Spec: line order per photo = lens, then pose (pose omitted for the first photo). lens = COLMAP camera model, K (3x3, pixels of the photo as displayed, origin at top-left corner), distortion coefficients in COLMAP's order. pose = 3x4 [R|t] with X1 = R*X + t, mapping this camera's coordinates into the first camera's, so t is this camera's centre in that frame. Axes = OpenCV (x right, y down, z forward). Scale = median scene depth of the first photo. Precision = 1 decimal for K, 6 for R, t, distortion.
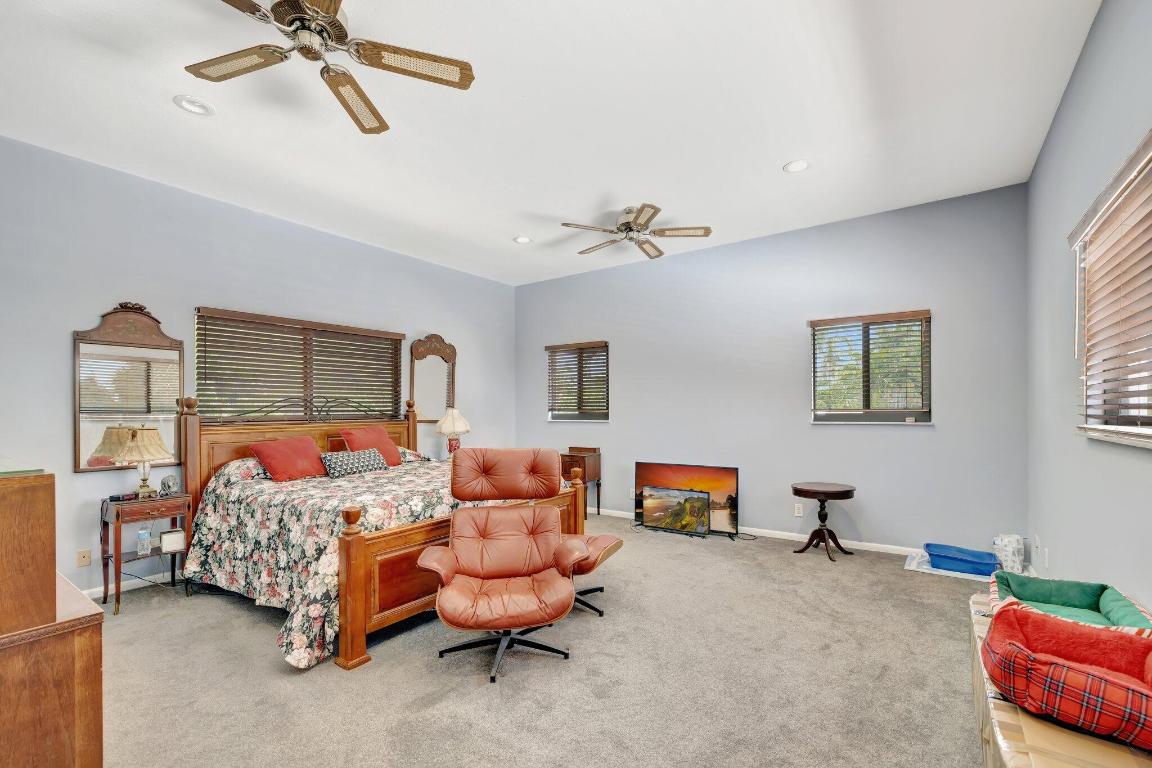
lens RADIAL K [[494.0, 0, 574.4], [0, 494.0, 400.3], [0, 0, 1]] dist [-0.000526, -0.000136]
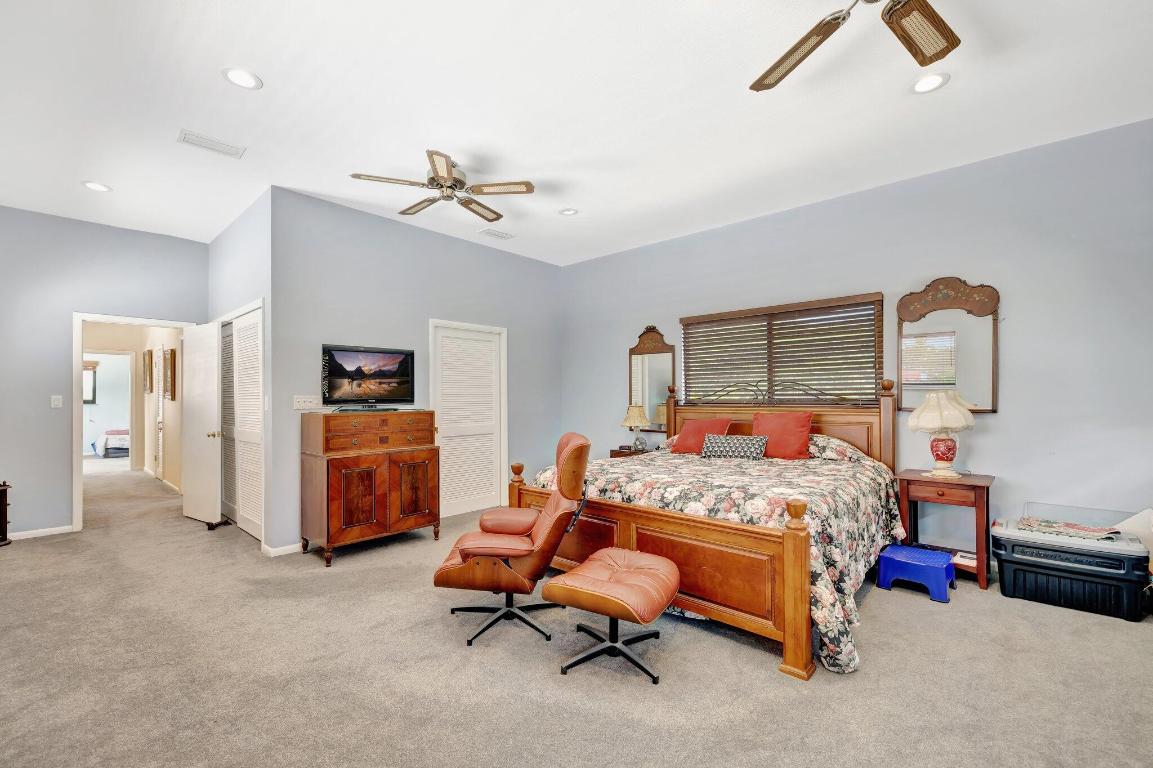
lens RADIAL K [[485.8, 0, 571.1], [0, 485.8, 379.7], [0, 0, 1]] dist [0.000166, -0.000083]
pose [[-0.112848, -0.029460, -0.993175, 0.634097], [0.024606, 0.999171, -0.032434, 0.016474], [0.993308, -0.028098, -0.112029, 0.892066]]
